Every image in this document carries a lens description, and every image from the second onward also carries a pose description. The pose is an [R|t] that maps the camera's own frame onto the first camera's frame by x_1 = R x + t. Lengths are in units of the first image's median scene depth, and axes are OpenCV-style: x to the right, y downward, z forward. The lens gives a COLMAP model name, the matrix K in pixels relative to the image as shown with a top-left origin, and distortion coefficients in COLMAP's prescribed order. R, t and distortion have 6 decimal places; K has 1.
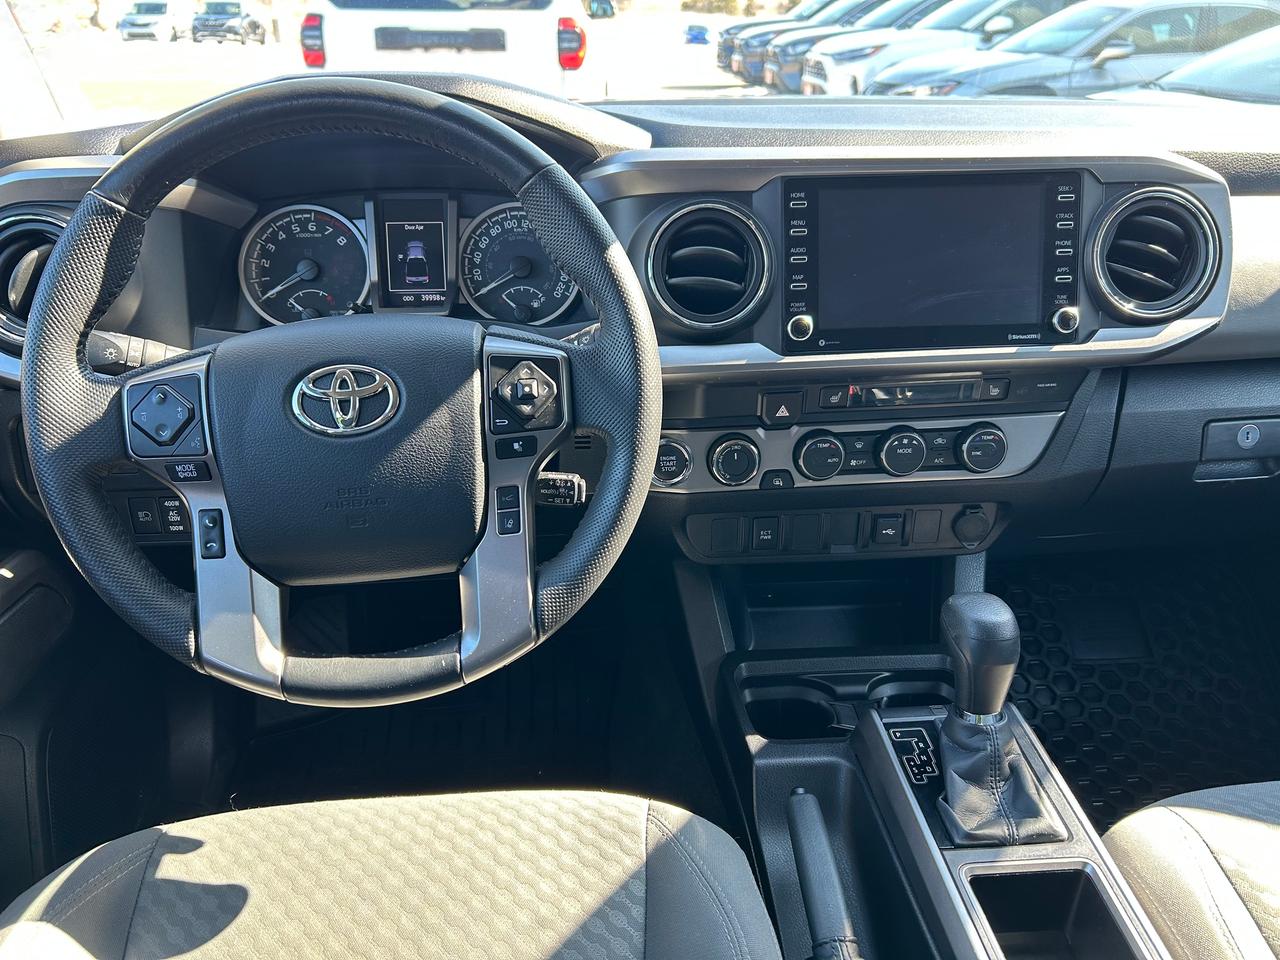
lens RADIAL K [[964.4, 0, 654.0], [0, 964.4, 489.9], [0, 0, 1]] dist [0.051095, -0.055926]
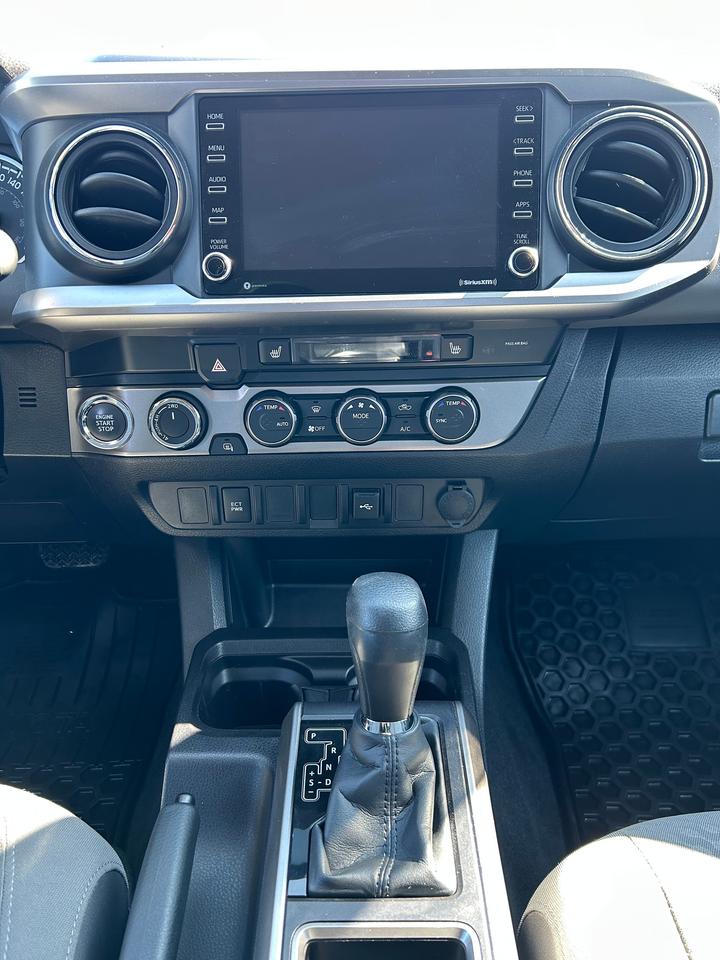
lens RADIAL K [[723.3, 0, 355.9], [0, 723.3, 480.1], [0, 0, 1]] dist [0.051095, -0.055926]
pose [[0.997041, 0.026742, -0.072071, 0.314119], [-0.028176, 0.999423, -0.018949, 0.034129], [0.071523, 0.020924, 0.997219, 0.333984]]
